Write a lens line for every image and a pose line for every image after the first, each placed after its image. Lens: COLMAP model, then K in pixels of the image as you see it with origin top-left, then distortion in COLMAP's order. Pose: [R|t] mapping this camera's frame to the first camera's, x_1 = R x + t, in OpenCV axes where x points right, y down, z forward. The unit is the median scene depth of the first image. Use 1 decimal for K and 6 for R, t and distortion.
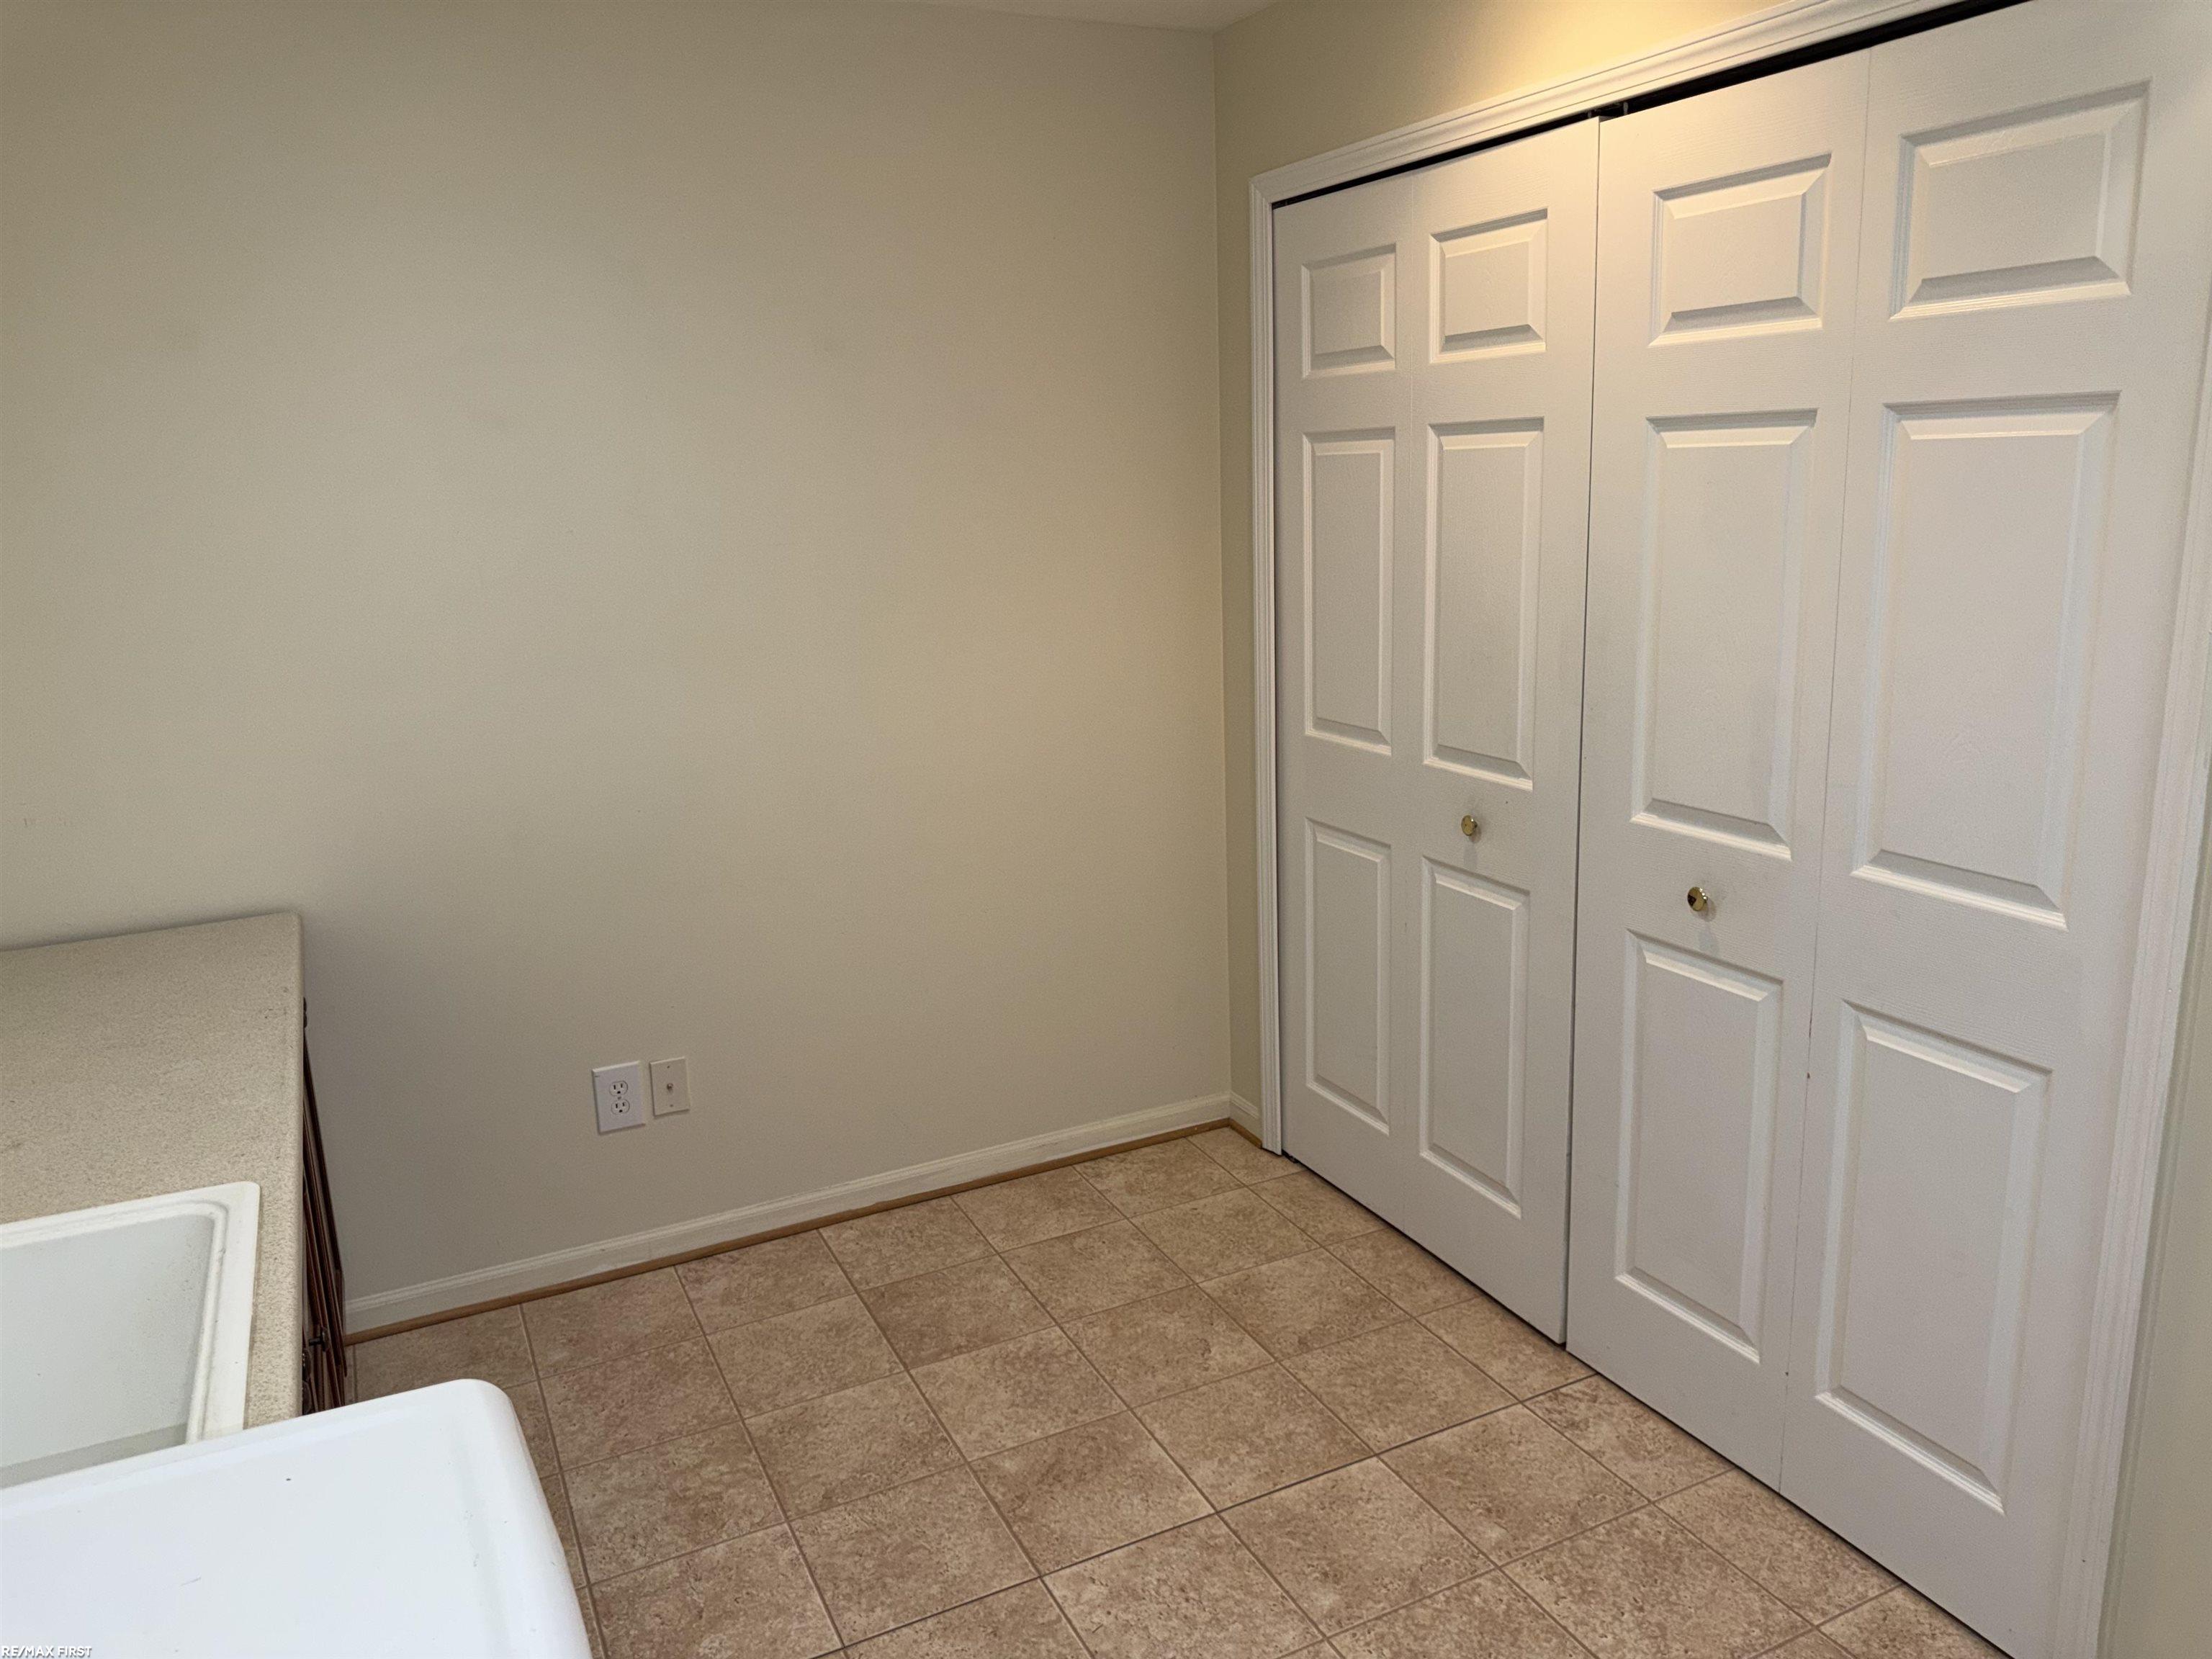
lens RADIAL K [[1565.8, 0, 1117.8], [0, 1565.8, 841.9], [0, 0, 1]] dist [0.042855, -0.047849]
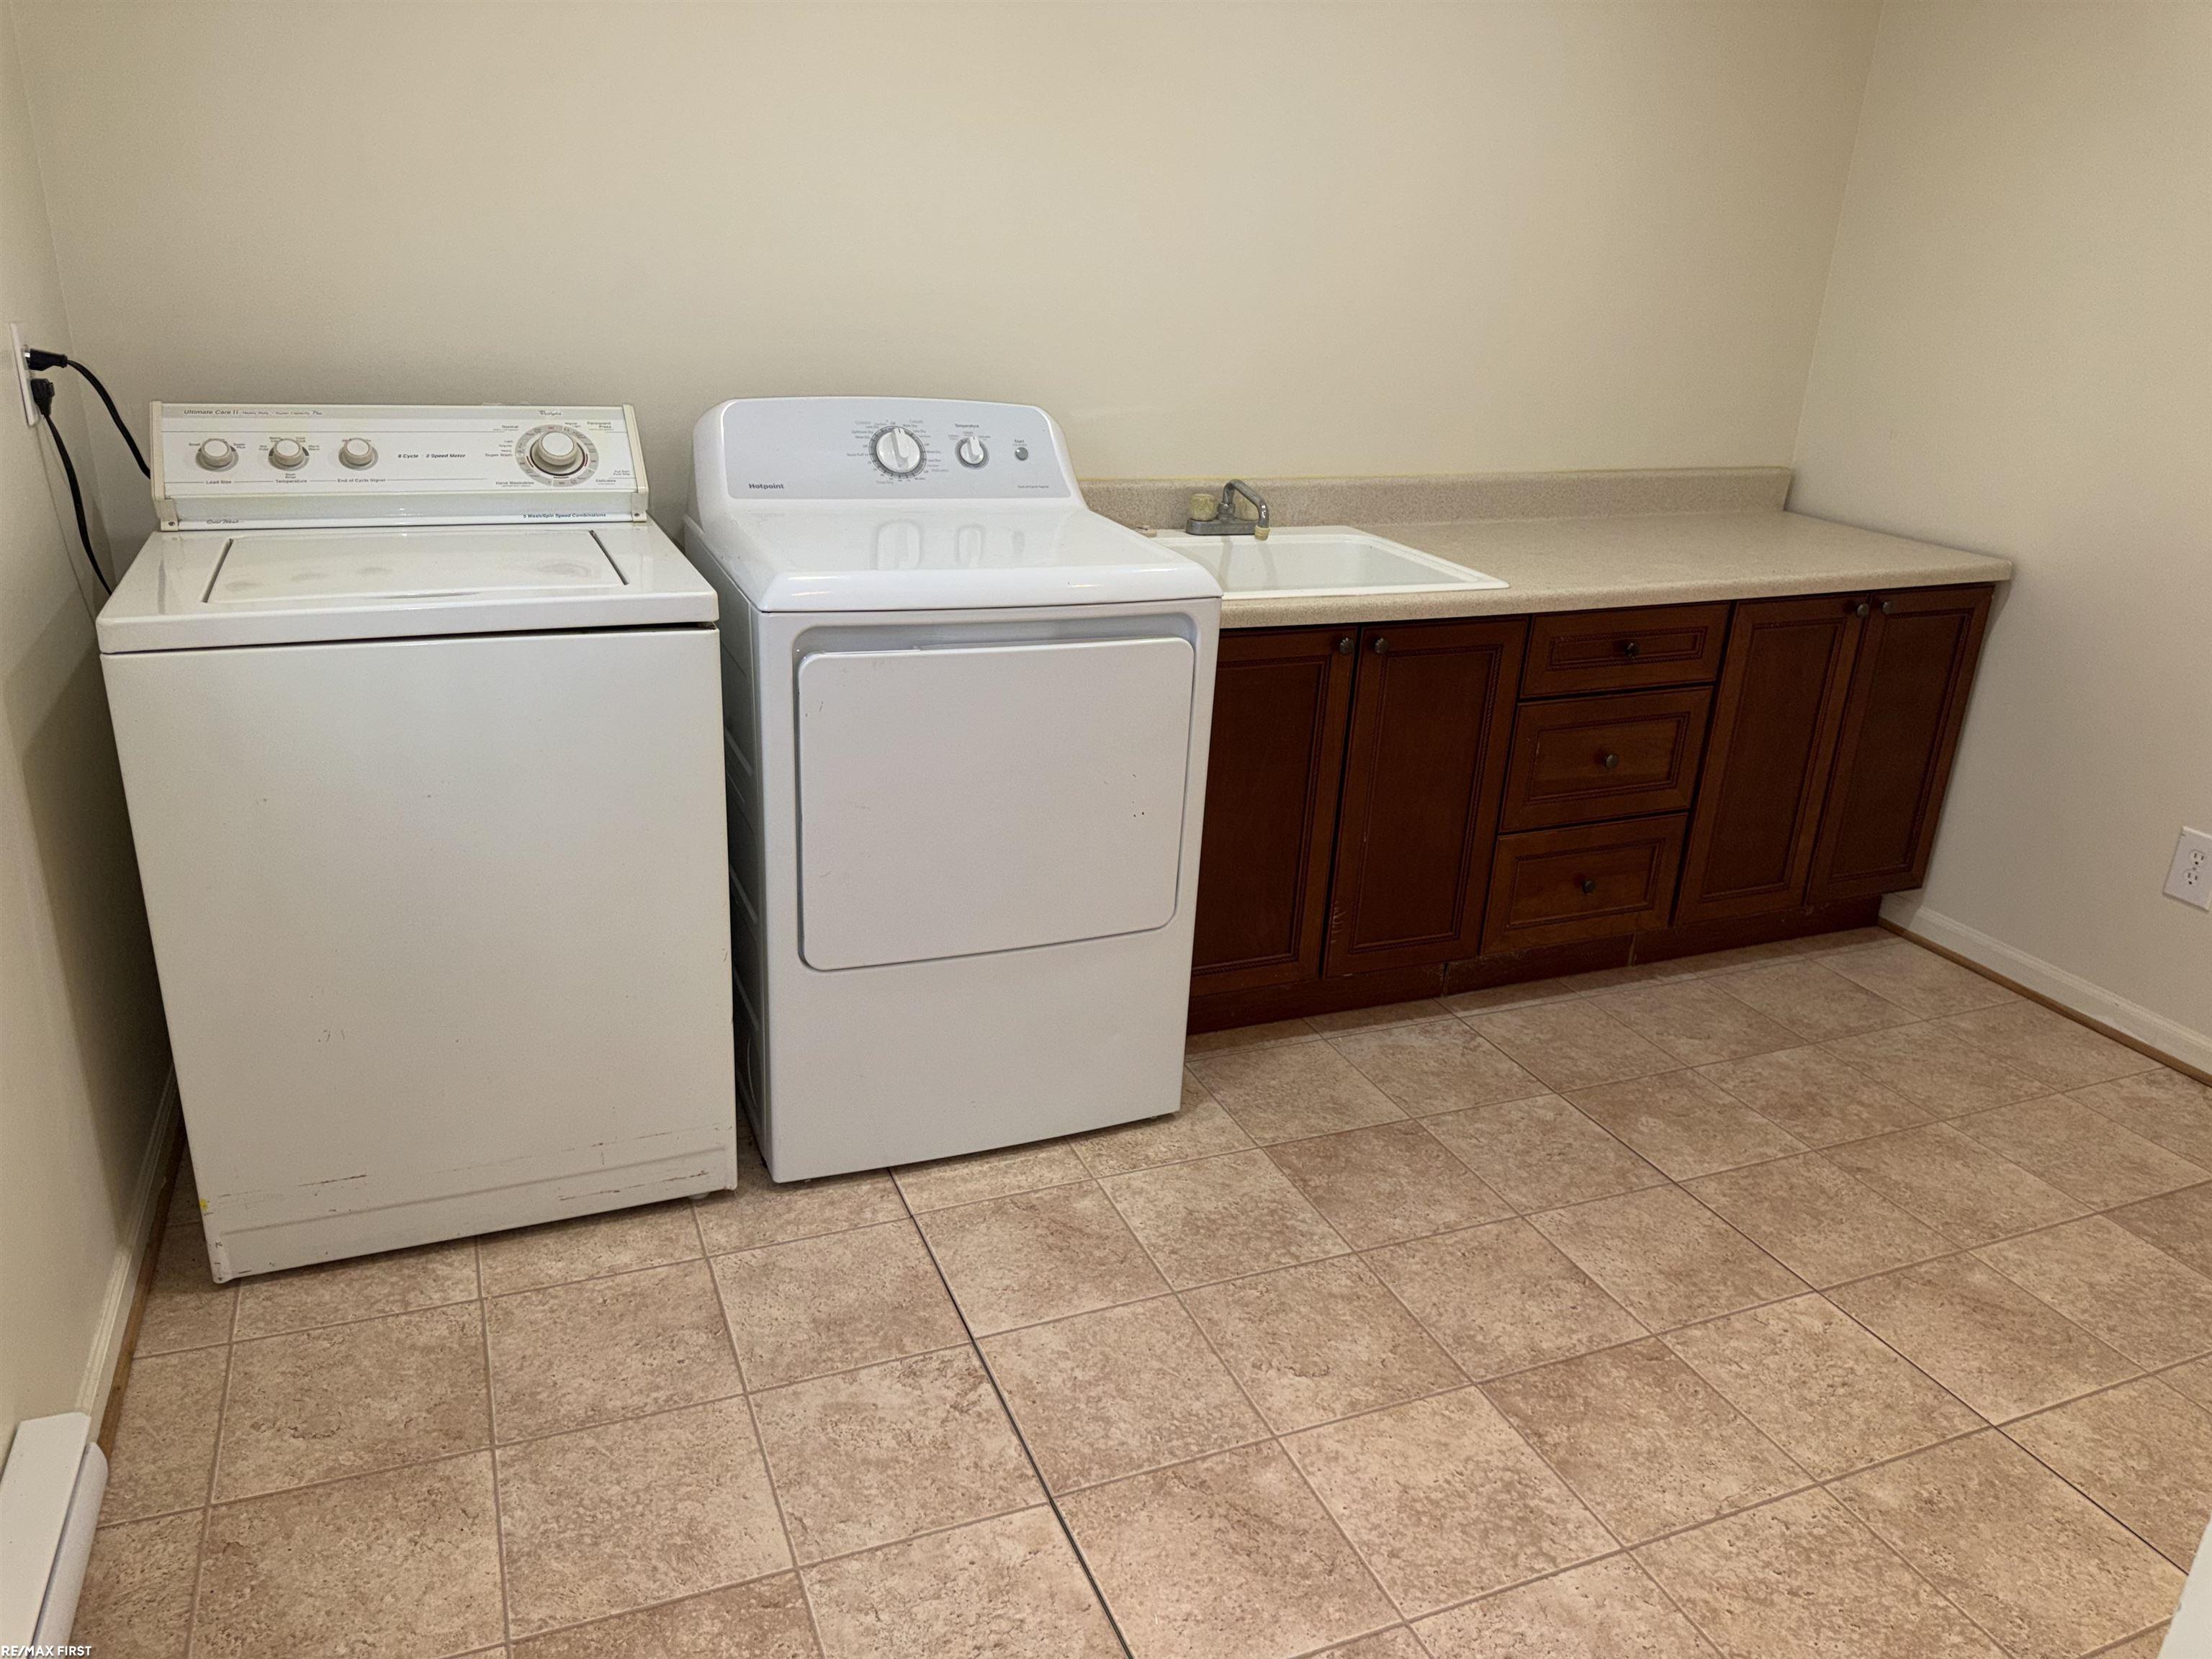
lens RADIAL K [[1565.8, 0, 1117.8], [0, 1565.8, 841.9], [0, 0, 1]] dist [0.042855, -0.047849]
pose [[-0.047451, 0.389312, -0.919883, 0.711139], [-0.287684, 0.876573, 0.385822, -0.037756], [0.956549, 0.282943, 0.070405, 0.388345]]
